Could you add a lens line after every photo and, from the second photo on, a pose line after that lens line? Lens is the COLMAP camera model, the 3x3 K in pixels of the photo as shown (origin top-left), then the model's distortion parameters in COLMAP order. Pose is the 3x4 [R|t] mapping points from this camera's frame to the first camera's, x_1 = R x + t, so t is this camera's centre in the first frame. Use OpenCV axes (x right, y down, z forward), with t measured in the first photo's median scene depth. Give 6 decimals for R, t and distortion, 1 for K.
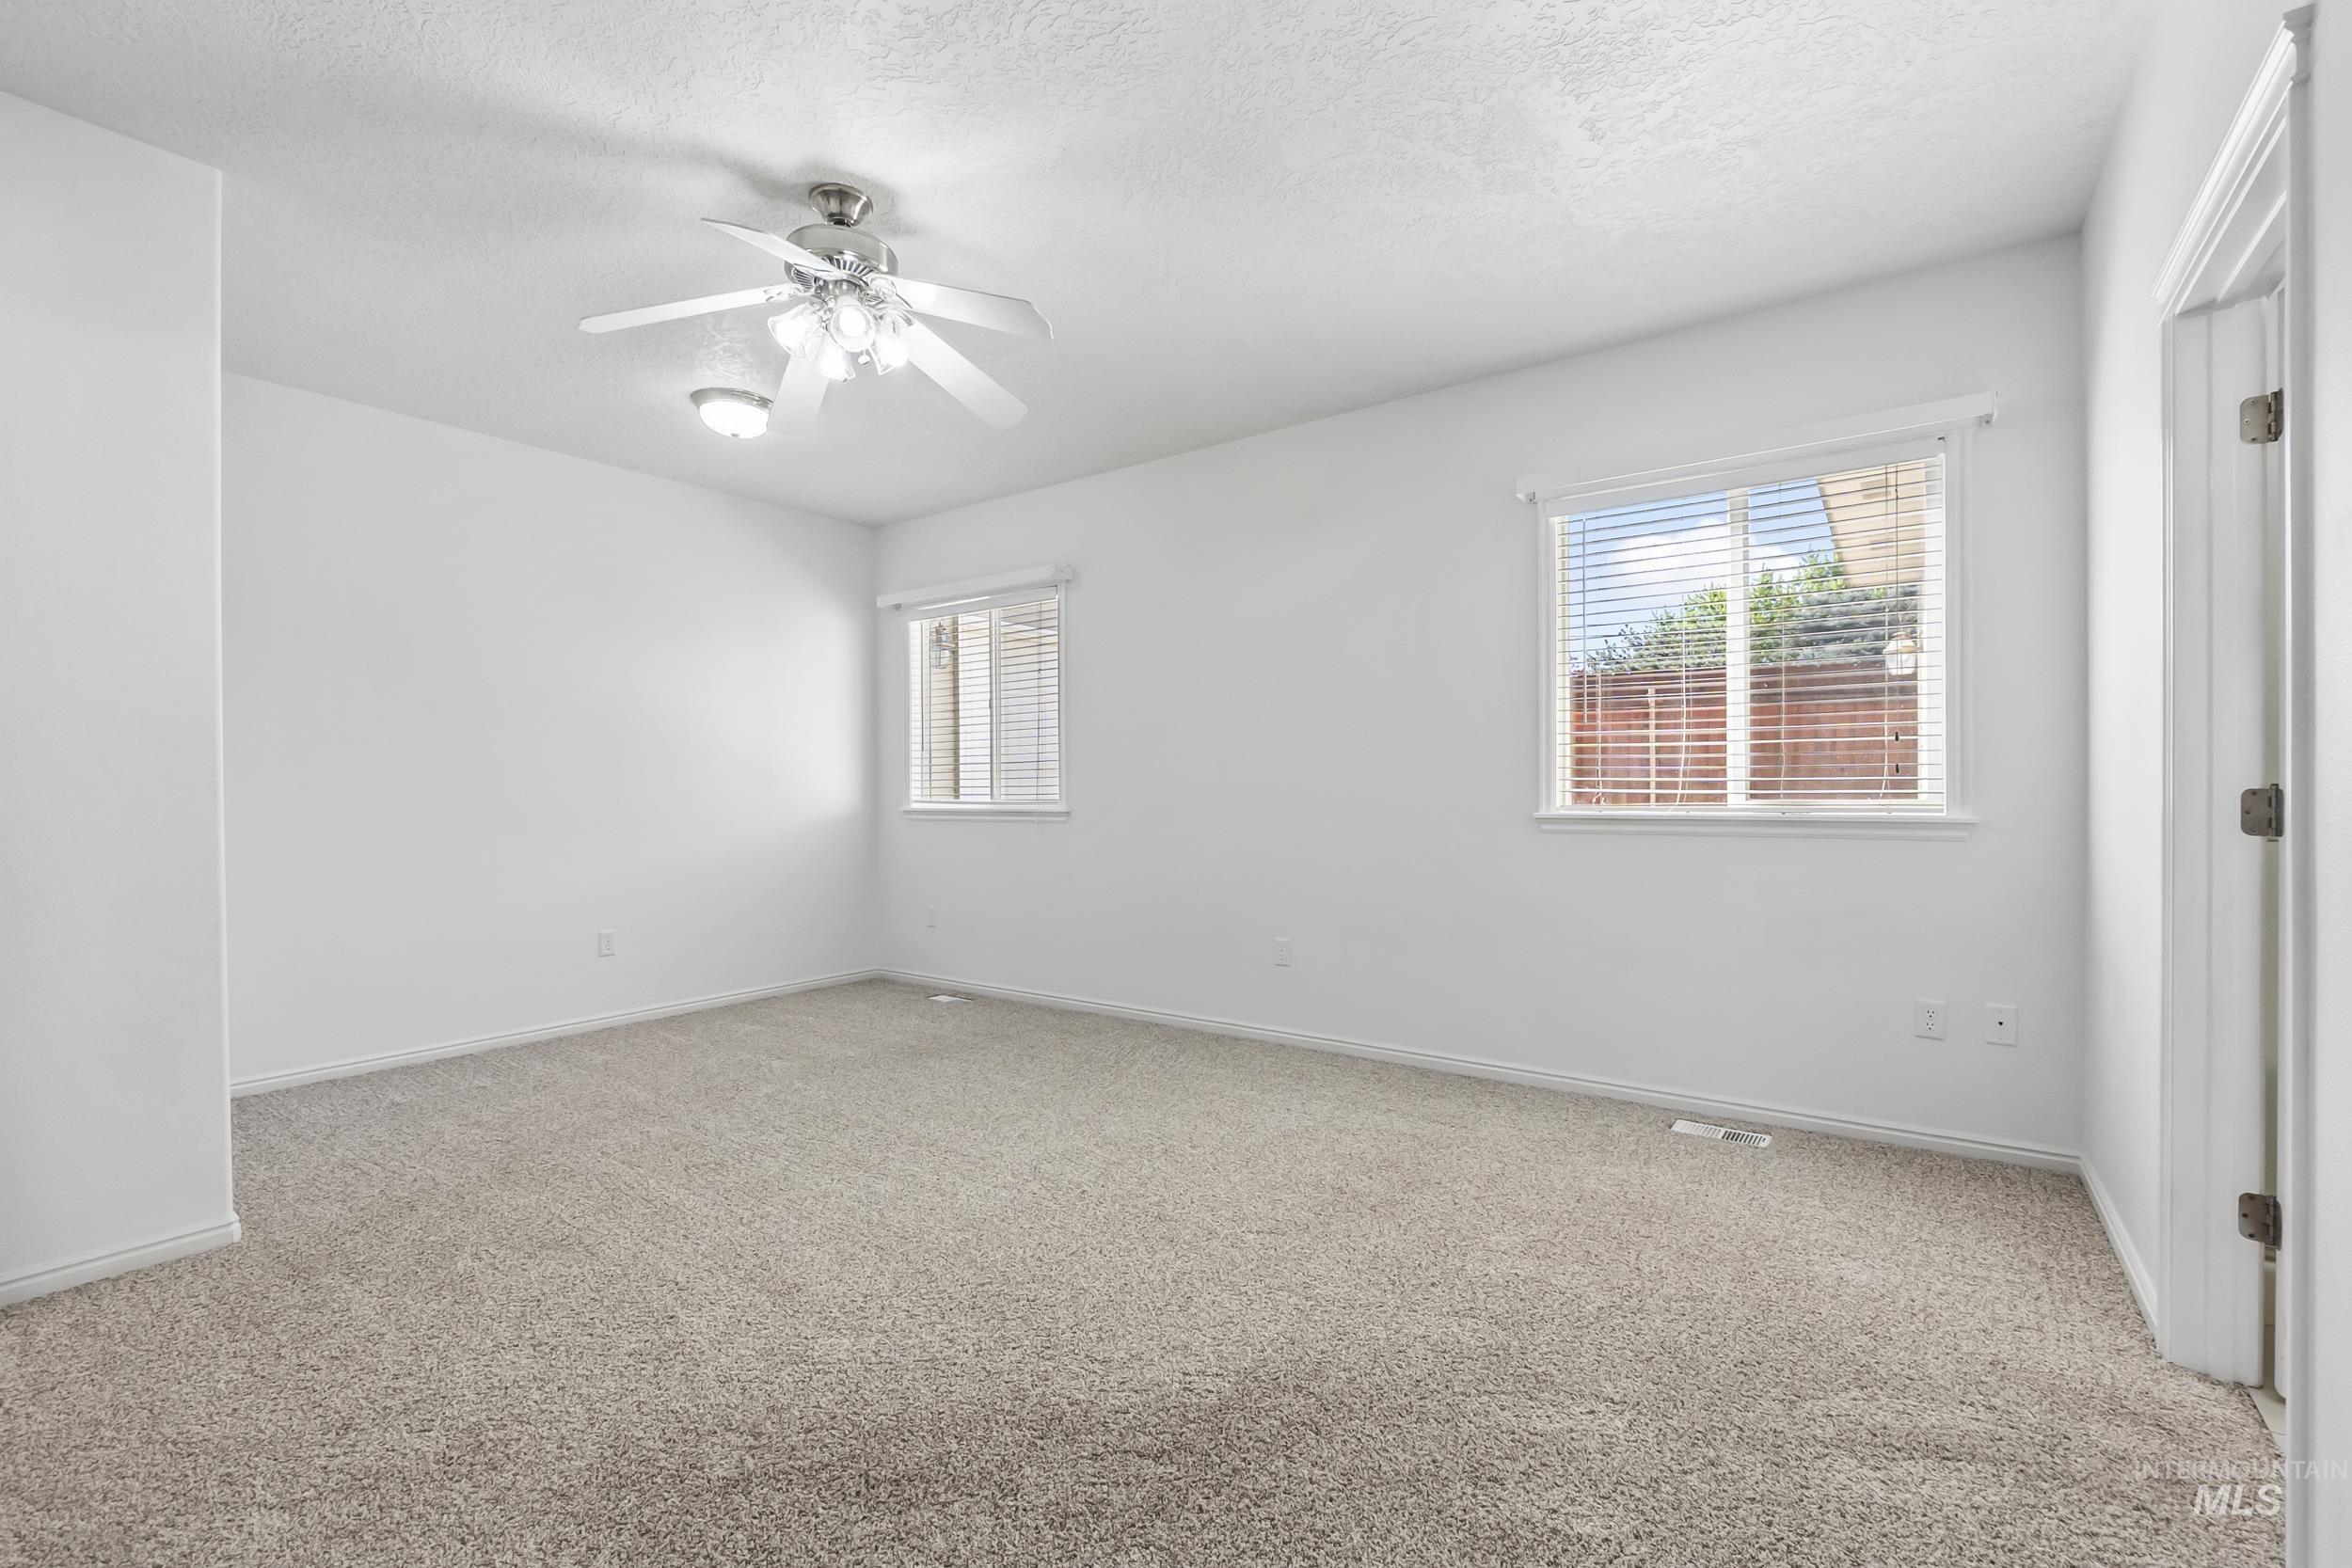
lens RADIAL K [[999.6, 0, 1189.8], [0, 999.6, 796.6], [0, 0, 1]] dist [-0.007945, -0.000643]
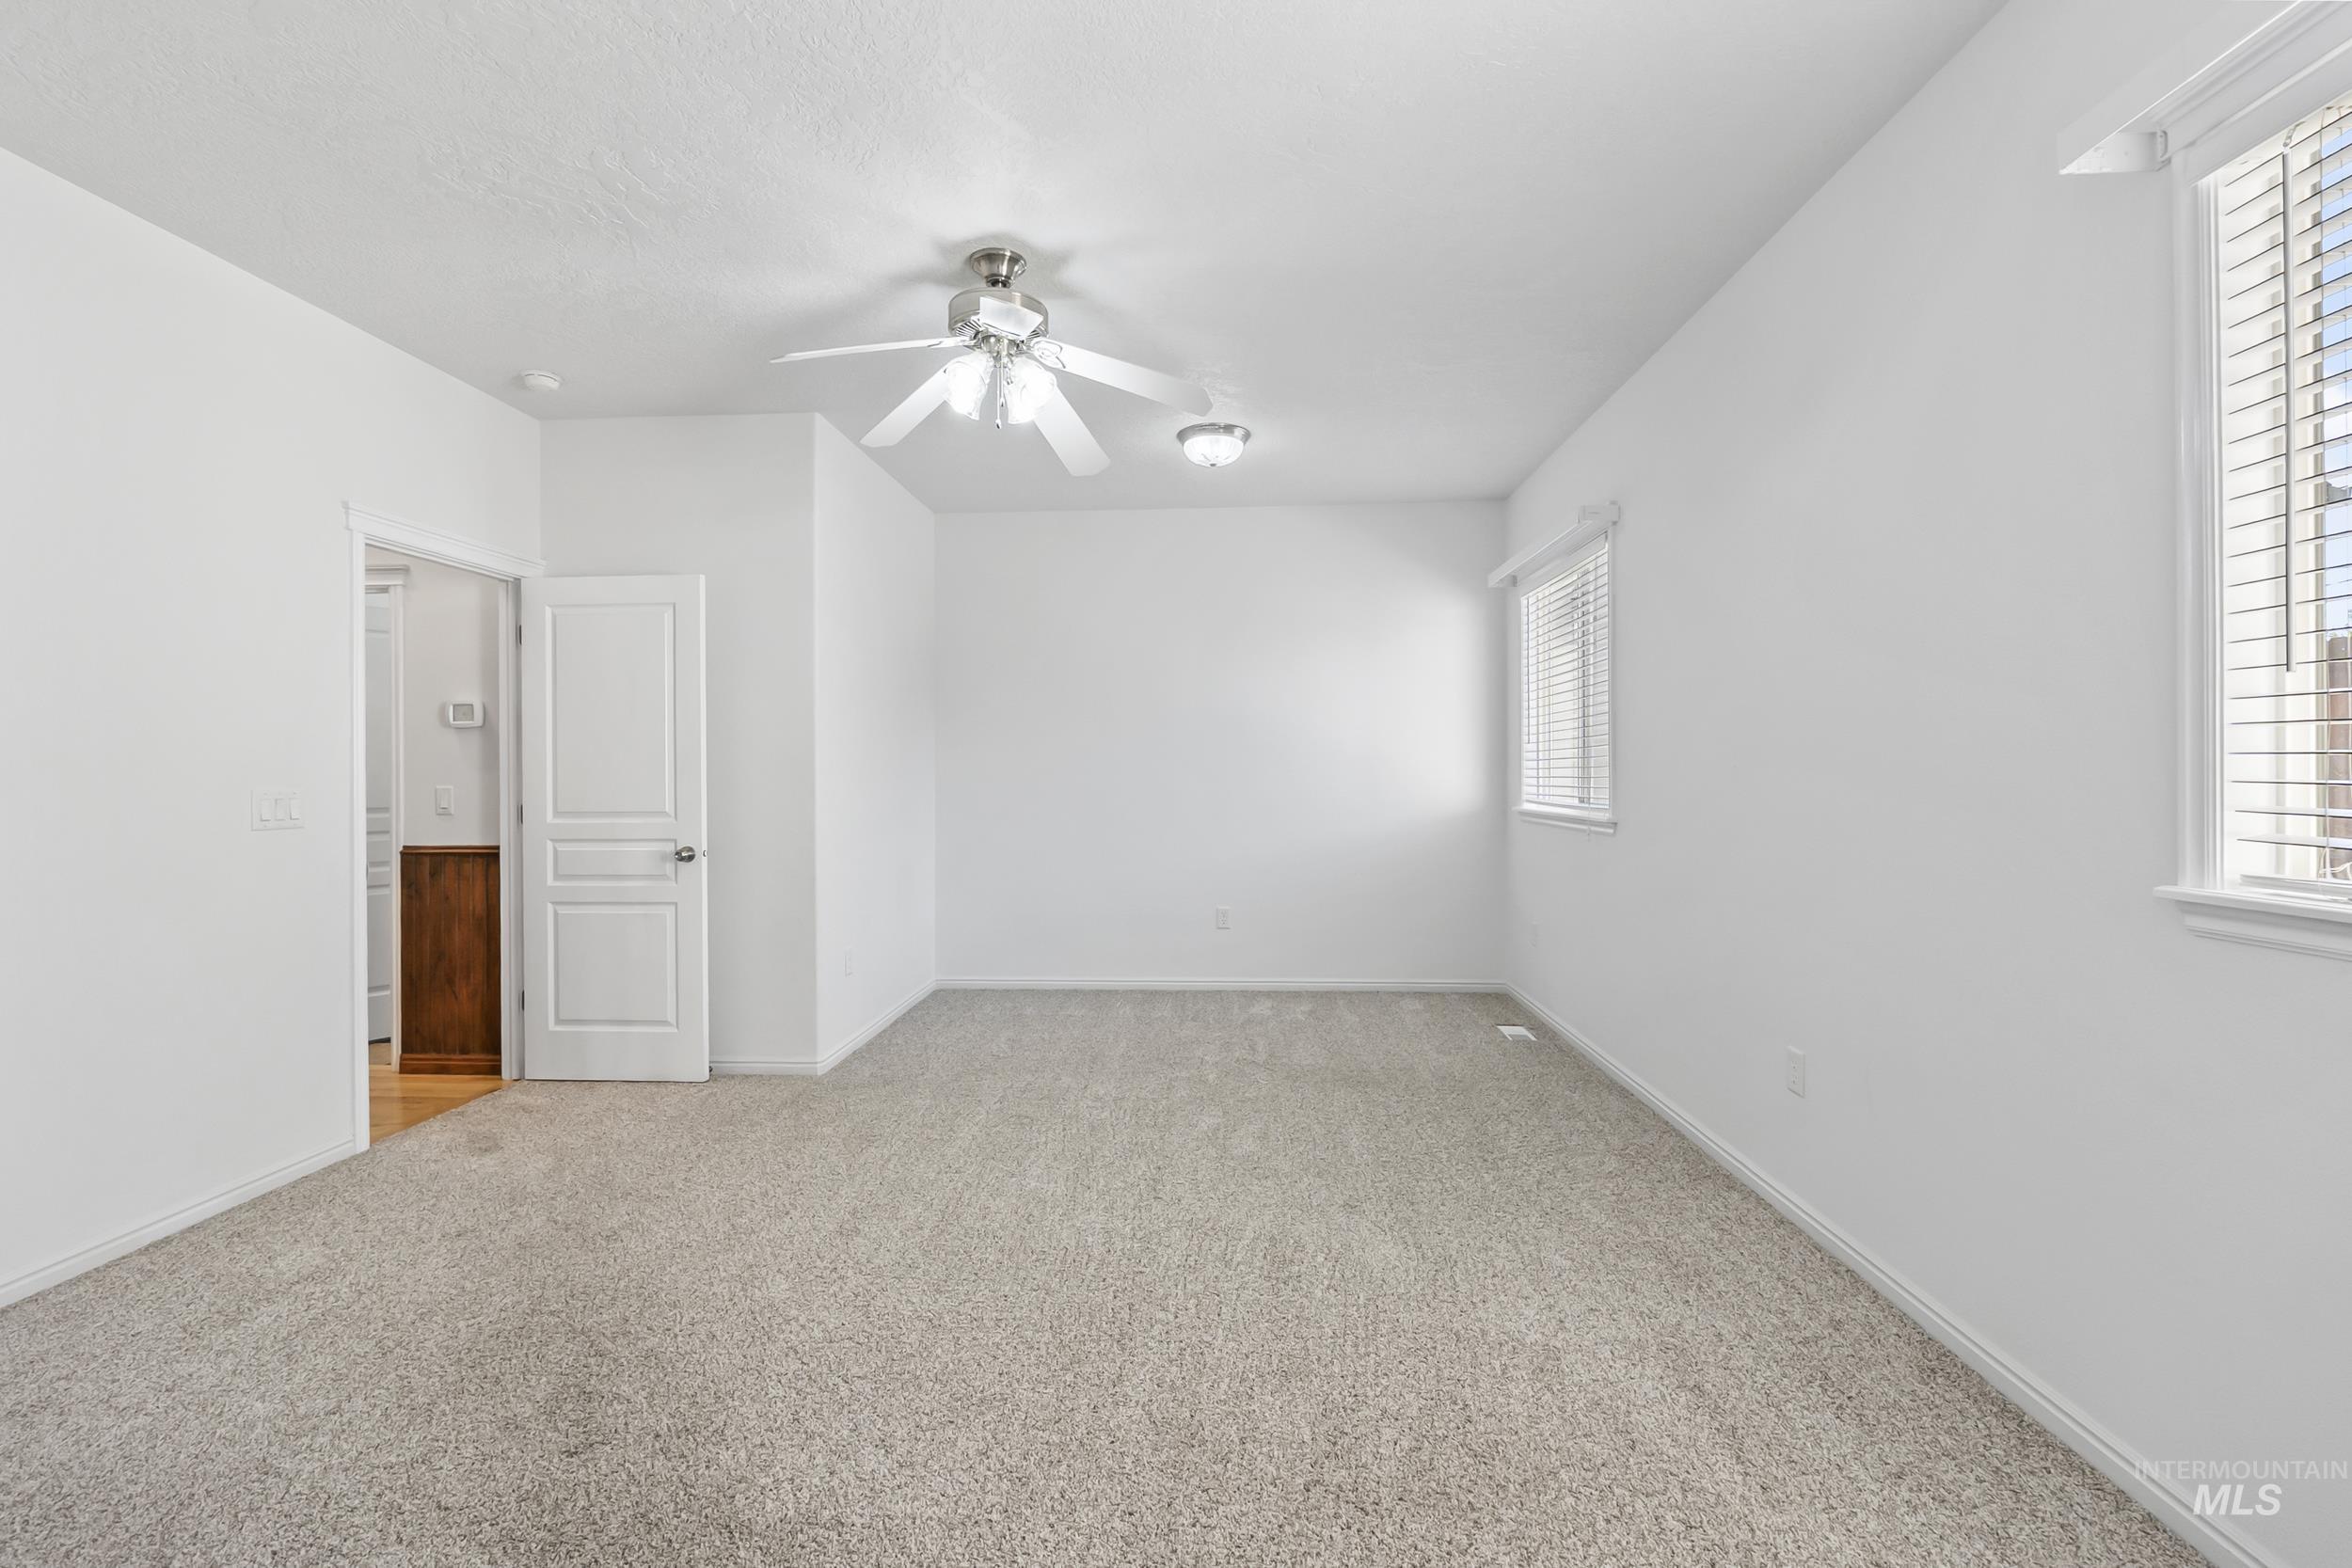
lens RADIAL K [[999.6, 0, 1177.5], [0, 999.6, 774.1], [0, 0, 1]] dist [-0.007945, -0.000643]
pose [[0.535275, 0.005090, -0.844662, 0.472082], [-0.005715, 0.999981, 0.002404, -0.030526], [0.844658, 0.003541, 0.535294, 0.409978]]
